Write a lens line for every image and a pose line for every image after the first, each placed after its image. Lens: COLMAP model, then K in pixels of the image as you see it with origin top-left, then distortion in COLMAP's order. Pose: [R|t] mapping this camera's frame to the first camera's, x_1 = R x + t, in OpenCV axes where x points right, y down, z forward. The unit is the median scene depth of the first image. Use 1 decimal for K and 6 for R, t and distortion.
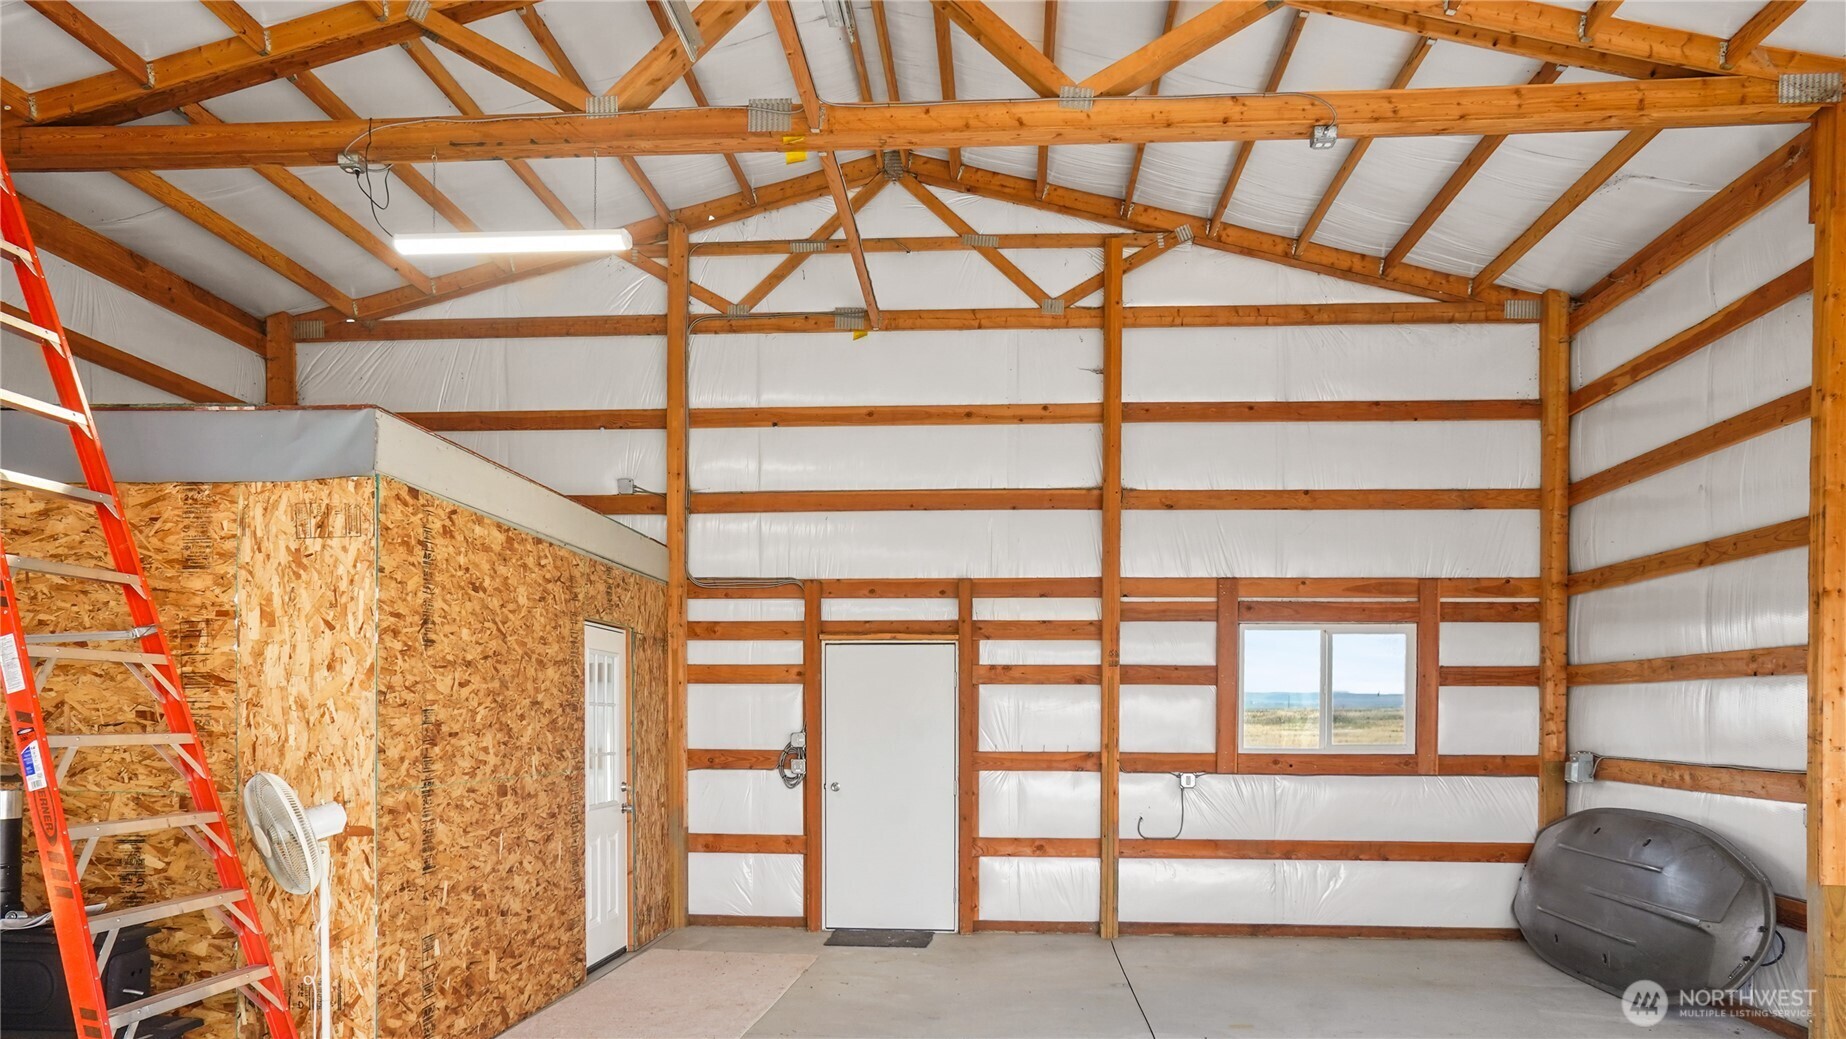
lens RADIAL K [[1276.4, 0, 917.1], [0, 1276.4, 614.2], [0, 0, 1]] dist [-0.086563, 0.096669]
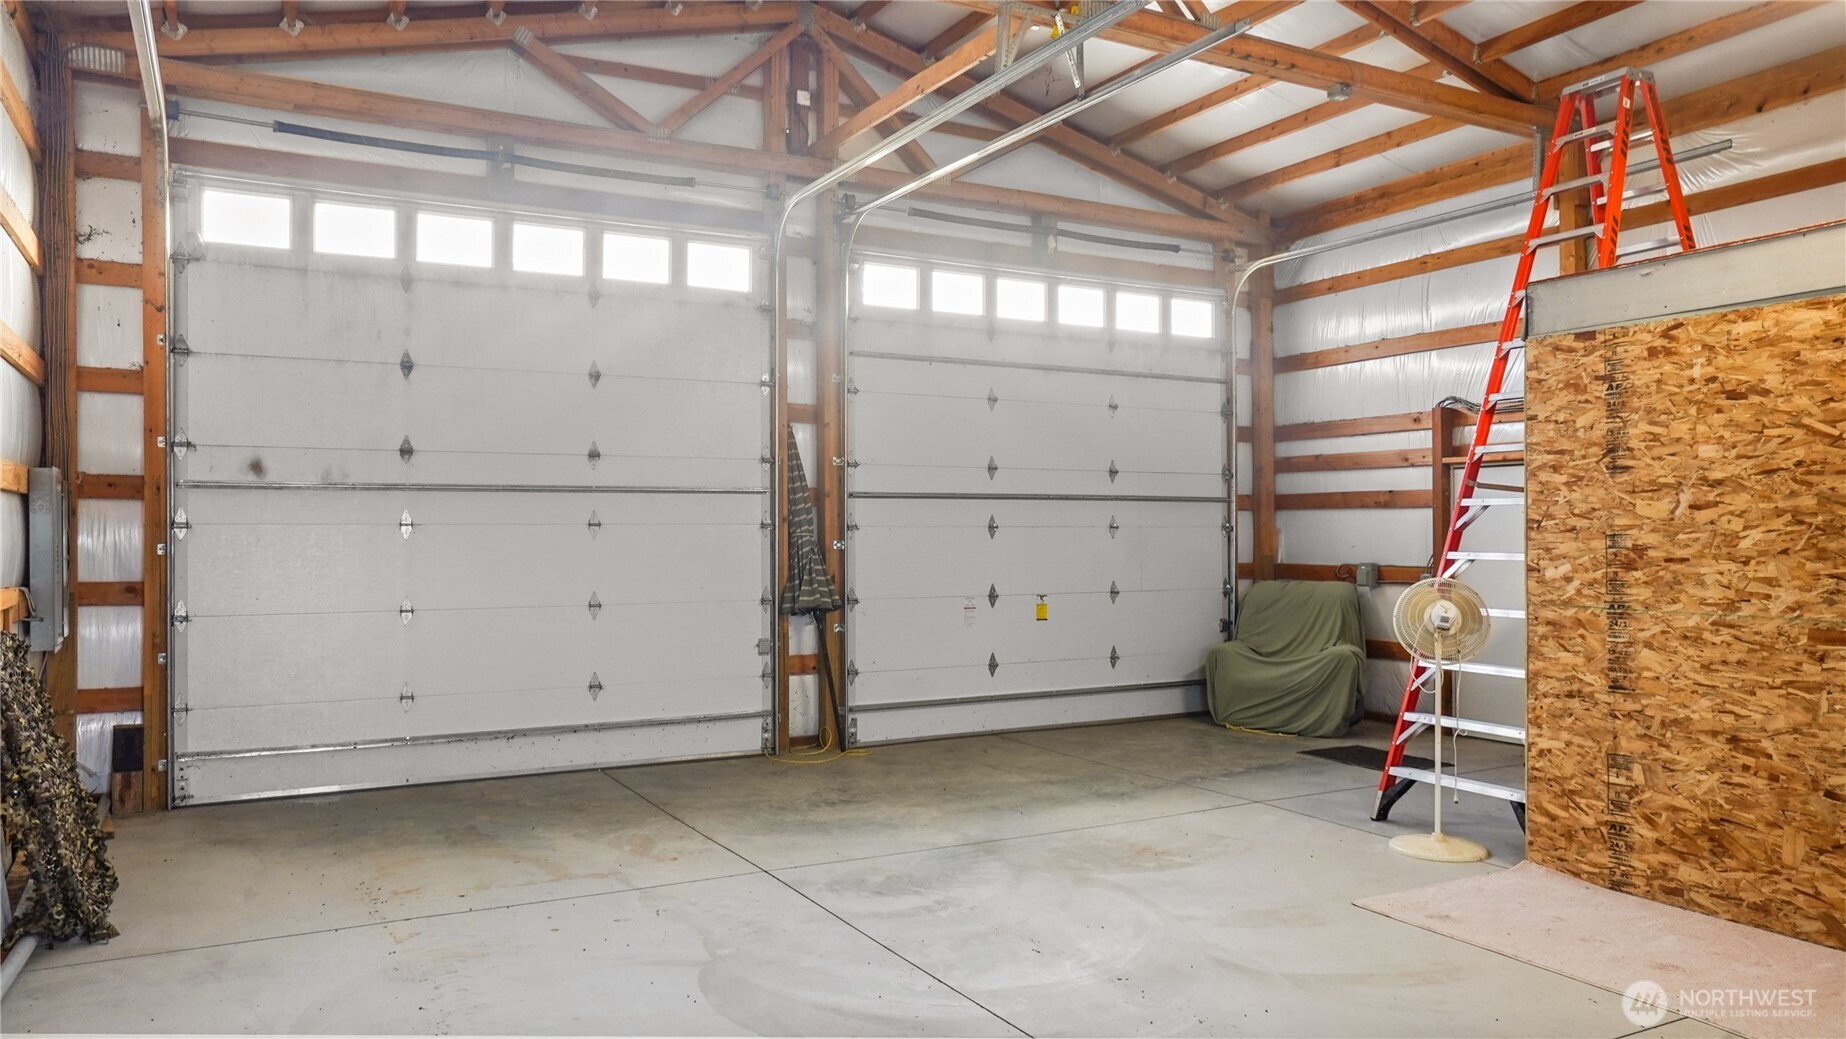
lens RADIAL K [[1254.4, 0, 916.0], [0, 1254.4, 508.6], [0, 0, 1]] dist [-0.090050, 0.099028]
pose [[-0.836027, -0.047434, -0.546635, 0.379608], [0.013270, 0.994217, -0.106567, 0.090907], [0.548529, -0.096346, -0.830562, 0.899112]]
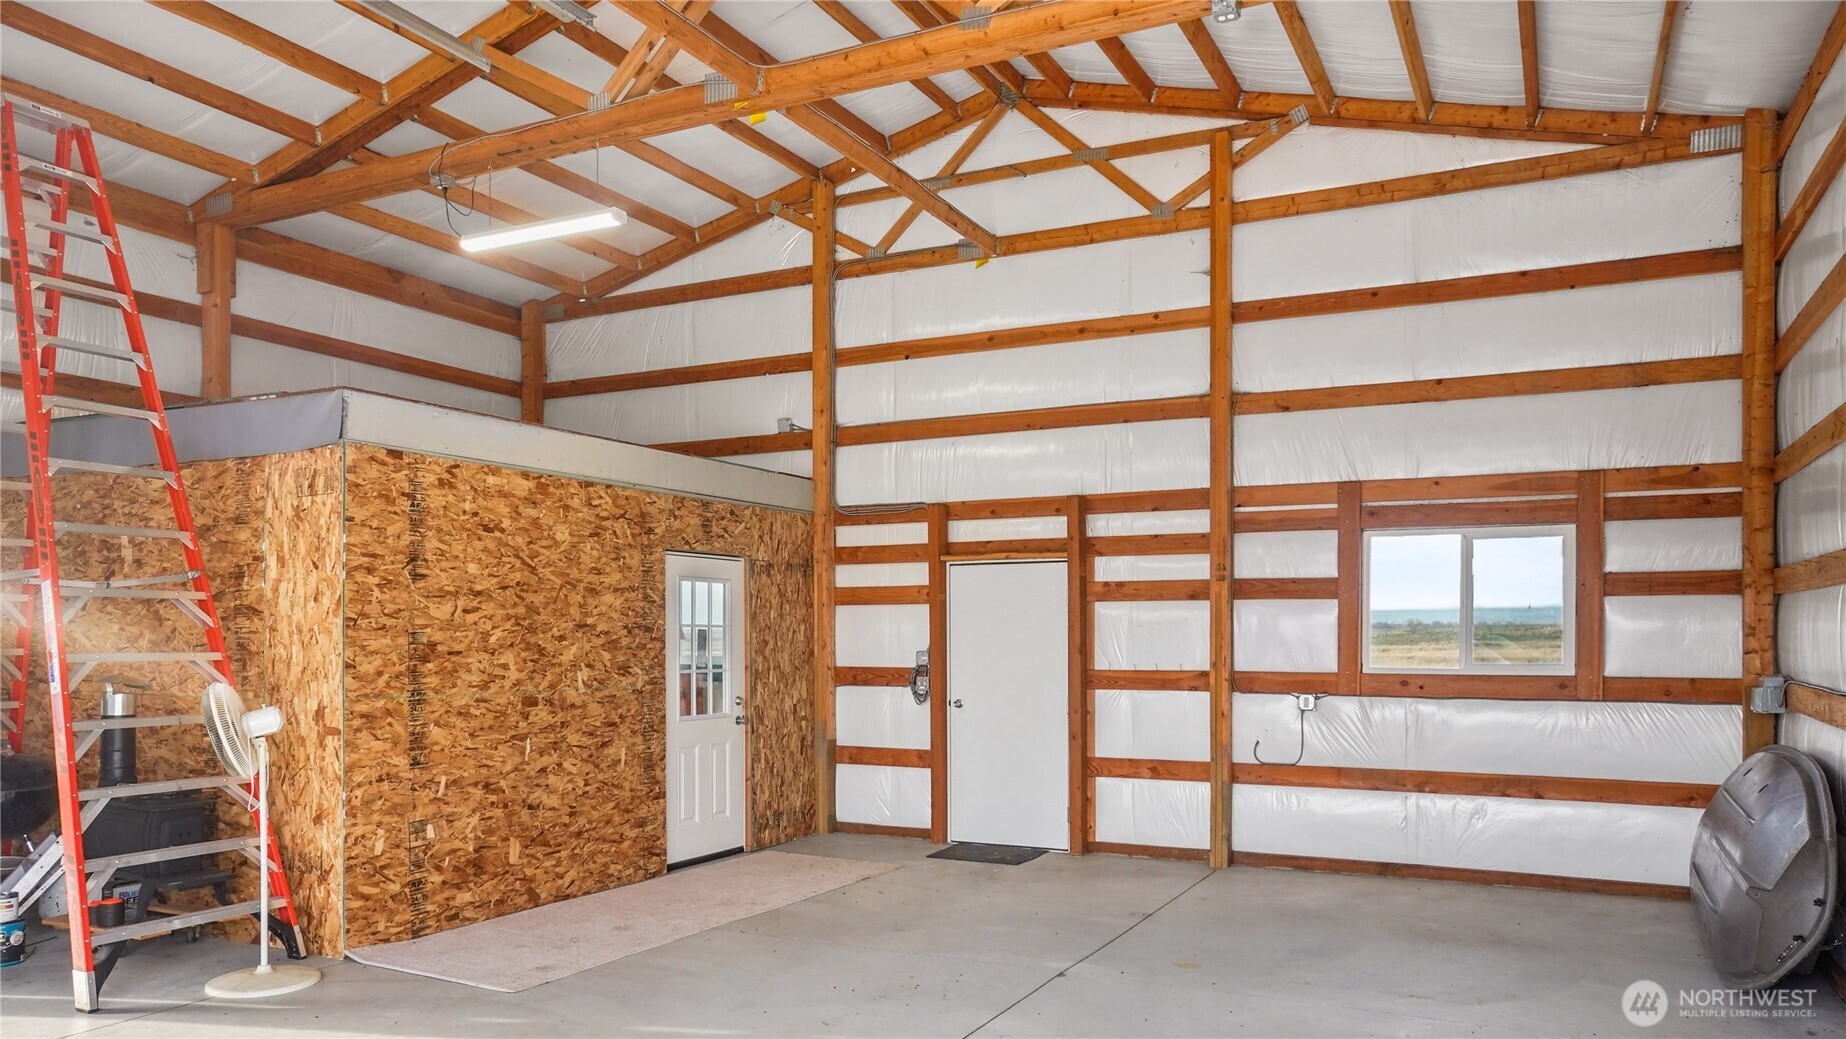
lens RADIAL K [[1254.4, 0, 916.0], [0, 1254.4, 508.6], [0, 0, 1]] dist [-0.090050, 0.099028]
pose [[0.922719, -0.042739, -0.383098, 0.301905], [0.035534, 0.999034, -0.025867, 0.002867], [0.383833, 0.010255, 0.923346, 0.052237]]
